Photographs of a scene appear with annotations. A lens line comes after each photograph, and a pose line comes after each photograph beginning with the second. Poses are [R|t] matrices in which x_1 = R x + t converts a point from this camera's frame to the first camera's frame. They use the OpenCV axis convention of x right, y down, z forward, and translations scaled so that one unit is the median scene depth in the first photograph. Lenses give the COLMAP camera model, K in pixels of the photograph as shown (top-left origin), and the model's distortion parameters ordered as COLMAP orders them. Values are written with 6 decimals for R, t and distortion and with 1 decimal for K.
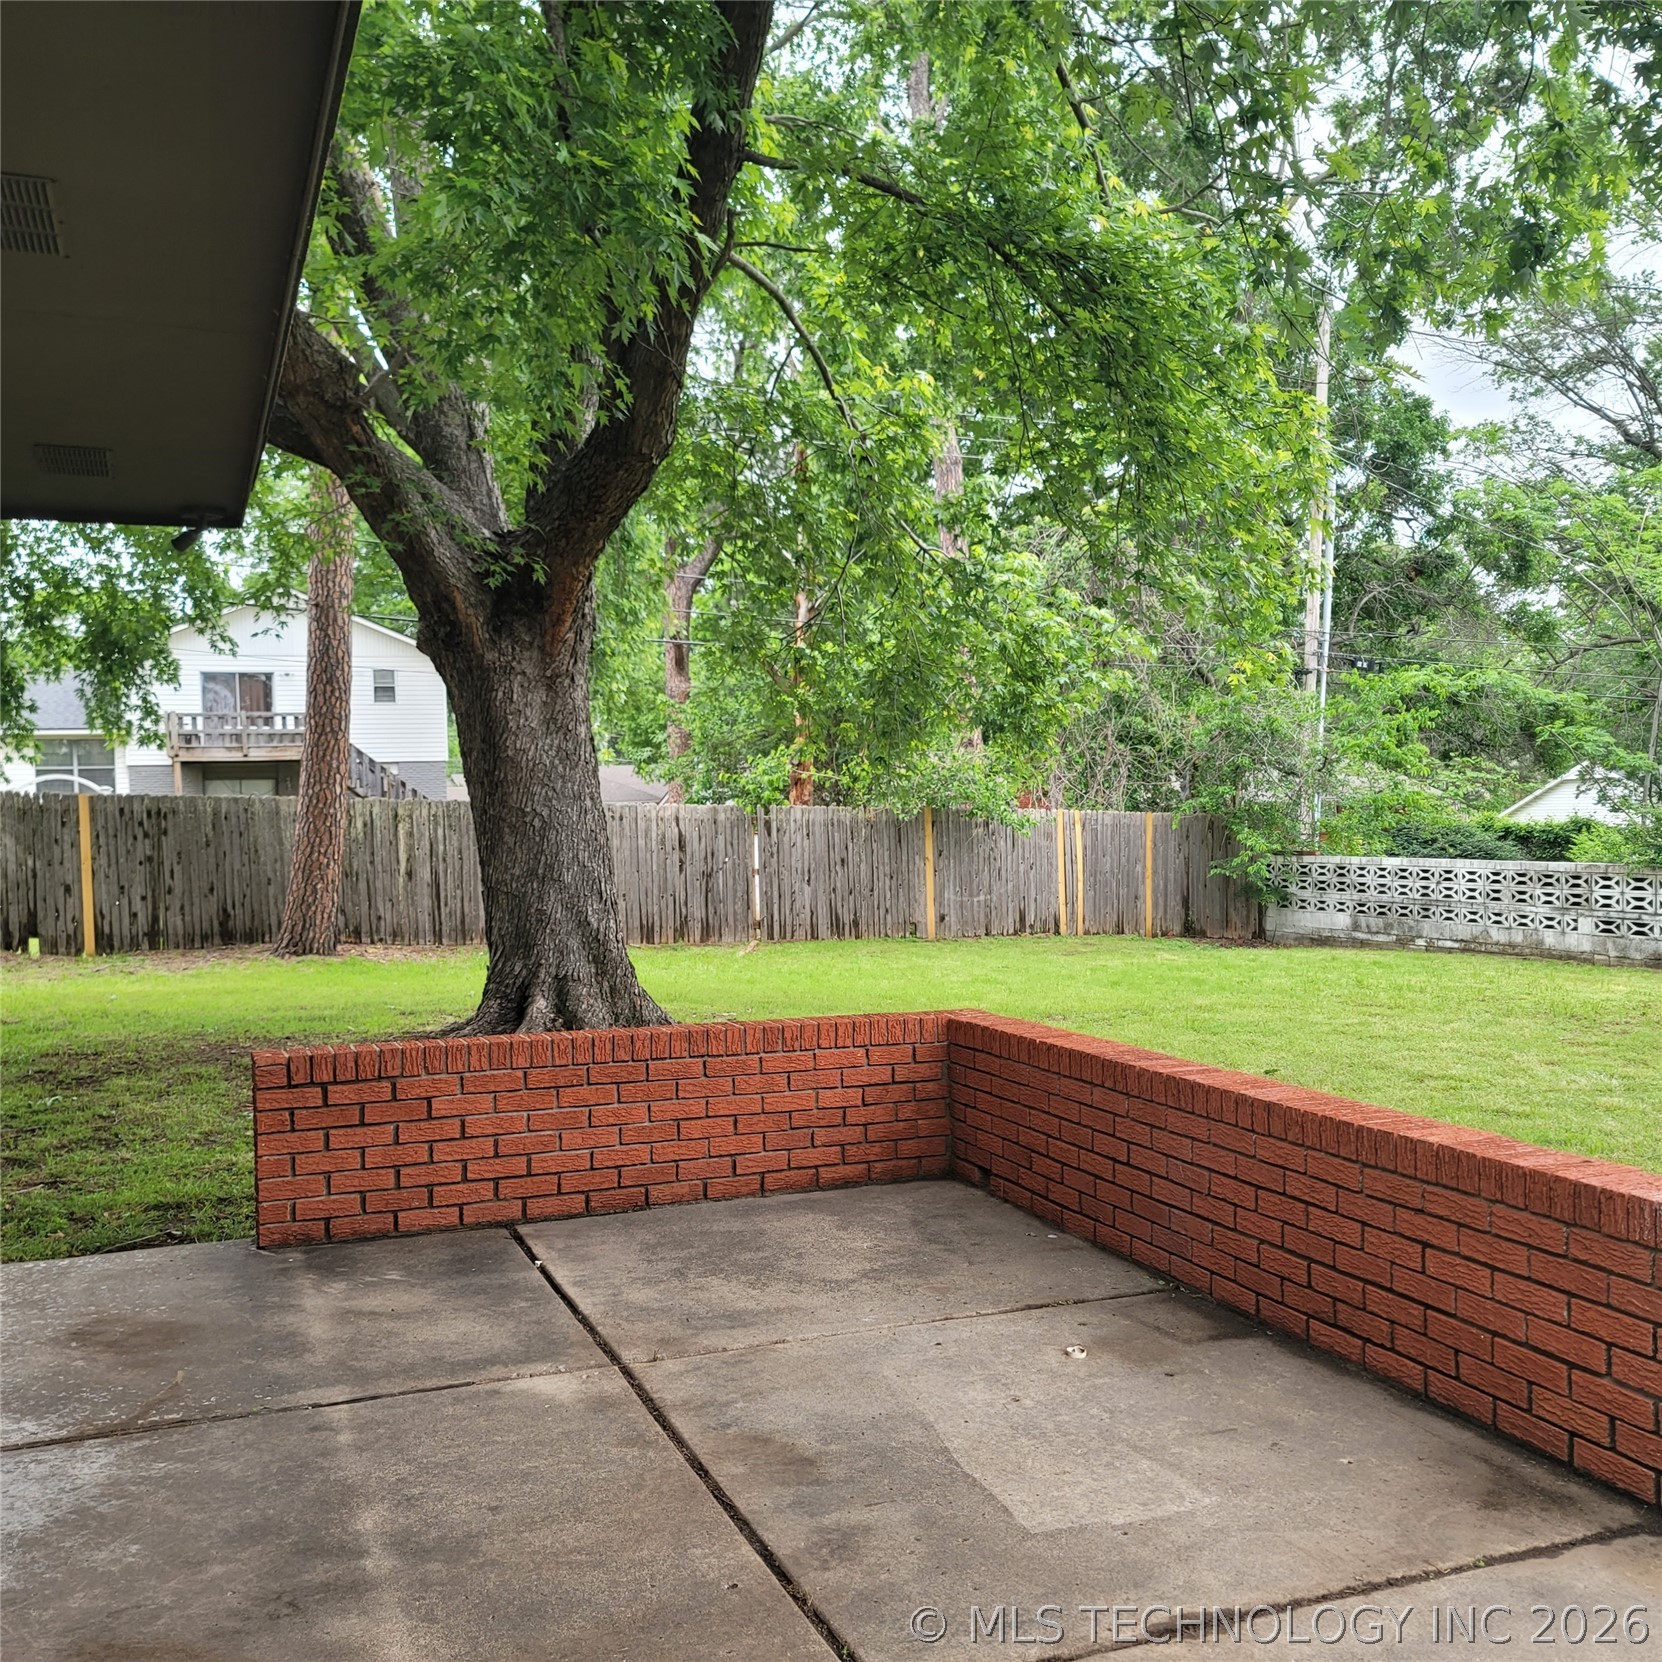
lens RADIAL K [[1654.7, 0, 844.4], [0, 1654.7, 833.1], [0, 0, 1]] dist [0.038220, 0.000000]
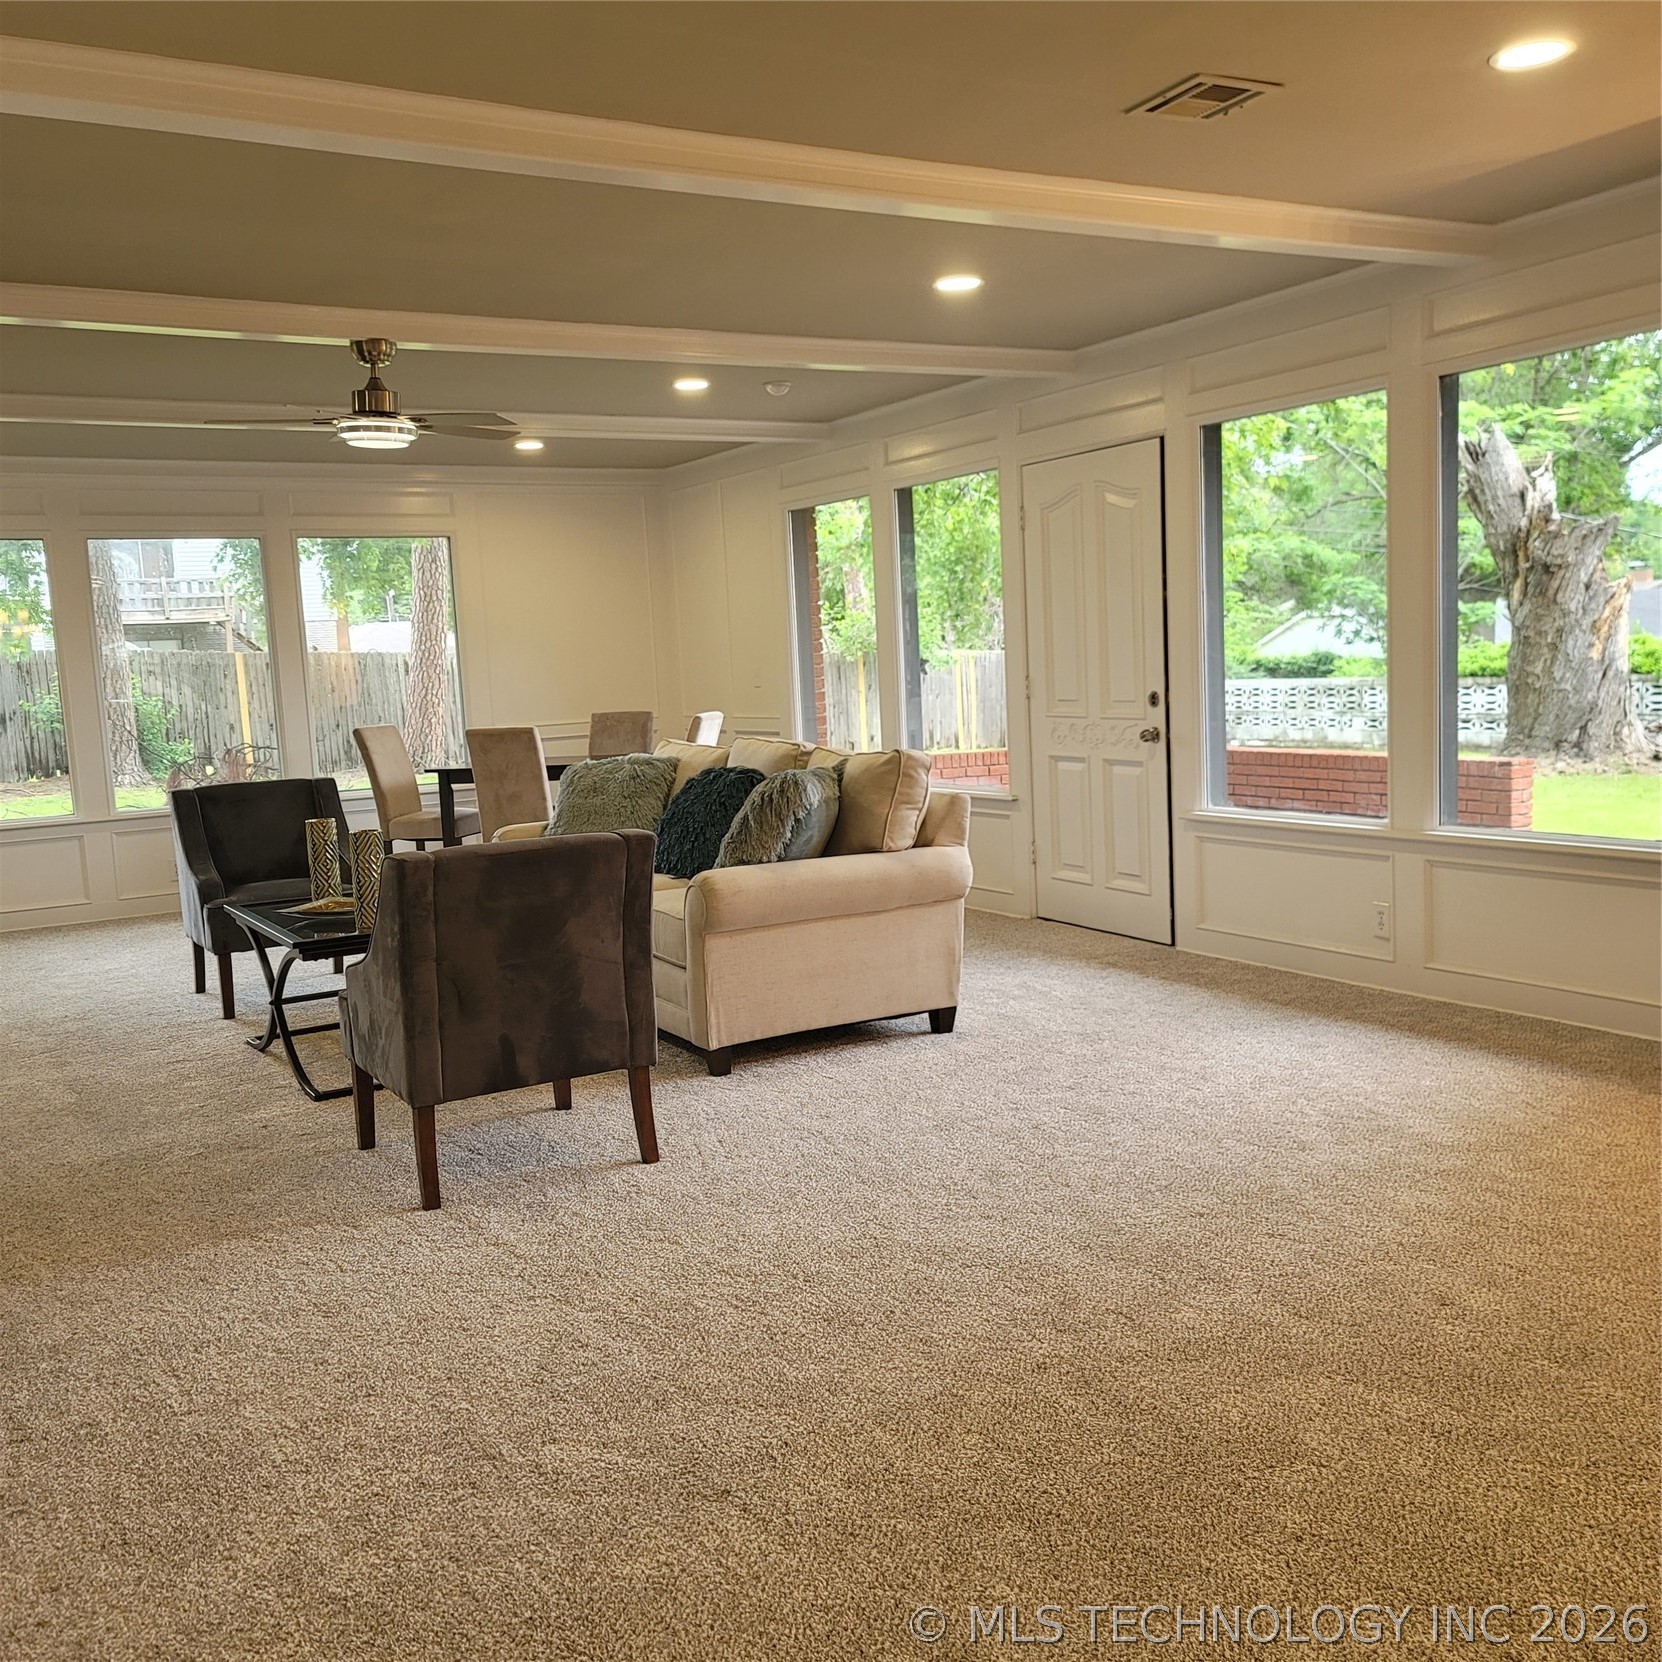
lens RADIAL K [[1654.7, 0, 820.0], [0, 1654.7, 828.1], [0, 0, 1]] dist [0.038220, 0.000000]
pose [[0.990436, -0.036933, 0.132939, -0.165842], [0.025223, 0.995737, 0.088718, 0.007370], [-0.135649, -0.084516, 0.987146, -0.278173]]
